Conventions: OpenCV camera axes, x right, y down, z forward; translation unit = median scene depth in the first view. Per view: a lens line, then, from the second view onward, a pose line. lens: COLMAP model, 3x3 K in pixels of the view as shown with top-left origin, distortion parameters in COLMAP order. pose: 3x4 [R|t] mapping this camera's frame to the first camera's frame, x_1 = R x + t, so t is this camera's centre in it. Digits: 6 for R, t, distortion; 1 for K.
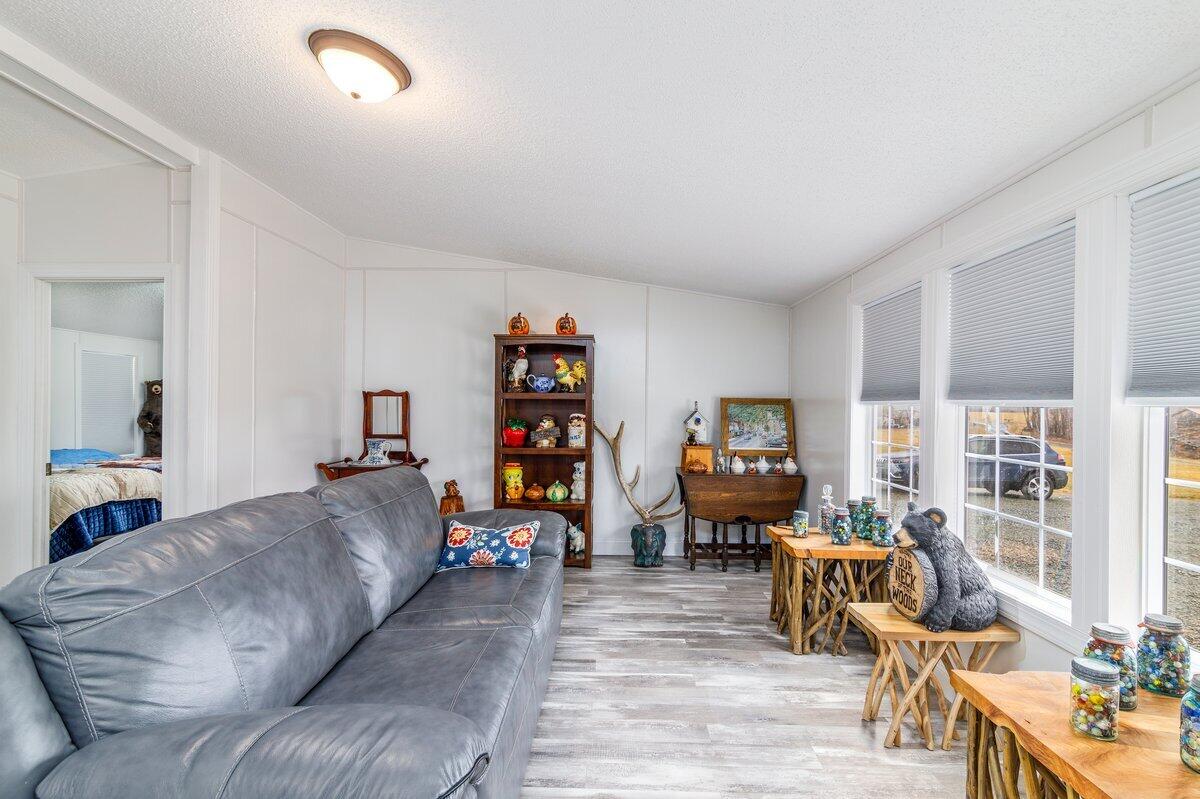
lens RADIAL K [[562.8, 0, 600.5], [0, 562.8, 407.2], [0, 0, 1]] dist [-0.000659, -0.000227]
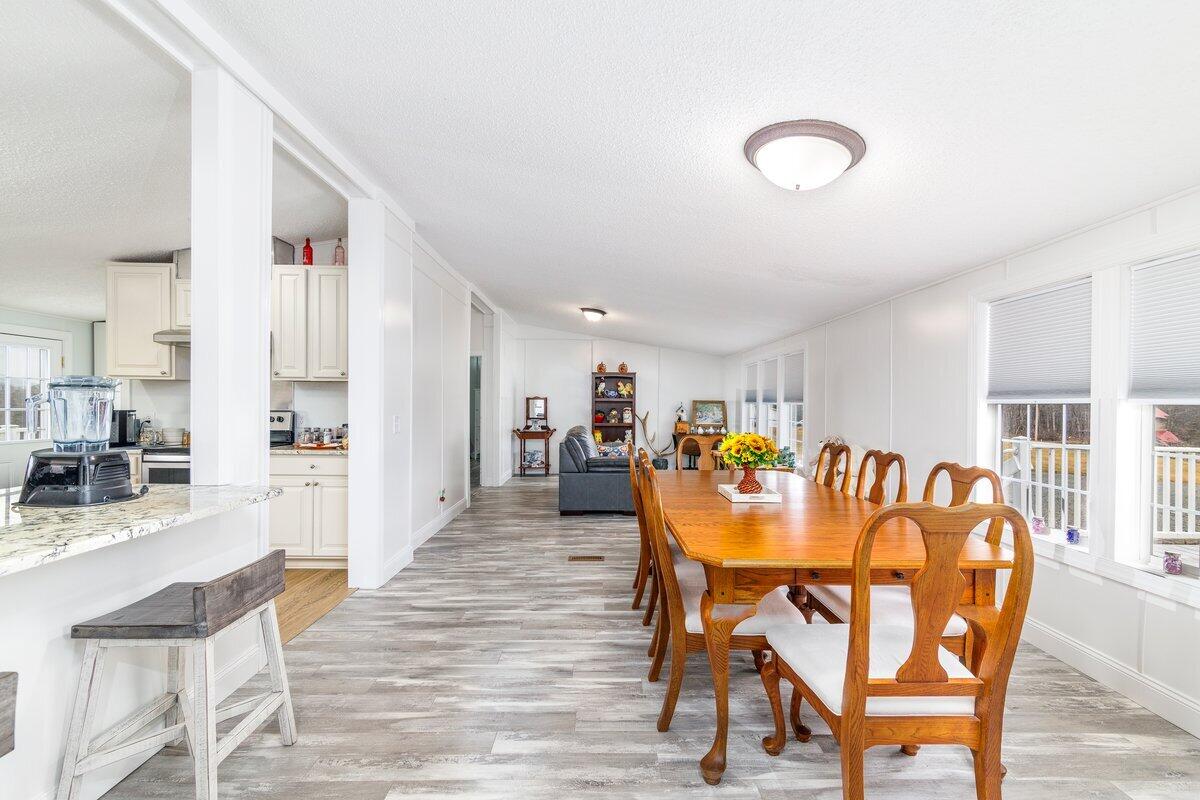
lens RADIAL K [[545.3, 0, 597.7], [0, 545.3, 409.0], [0, 0, 1]] dist [0.001513, 0.000615]
pose [[0.999752, -0.000757, 0.022247, -0.207119], [0.000672, 0.999992, 0.003833, 0.008290], [-0.022249, -0.003817, 0.999745, -1.132165]]
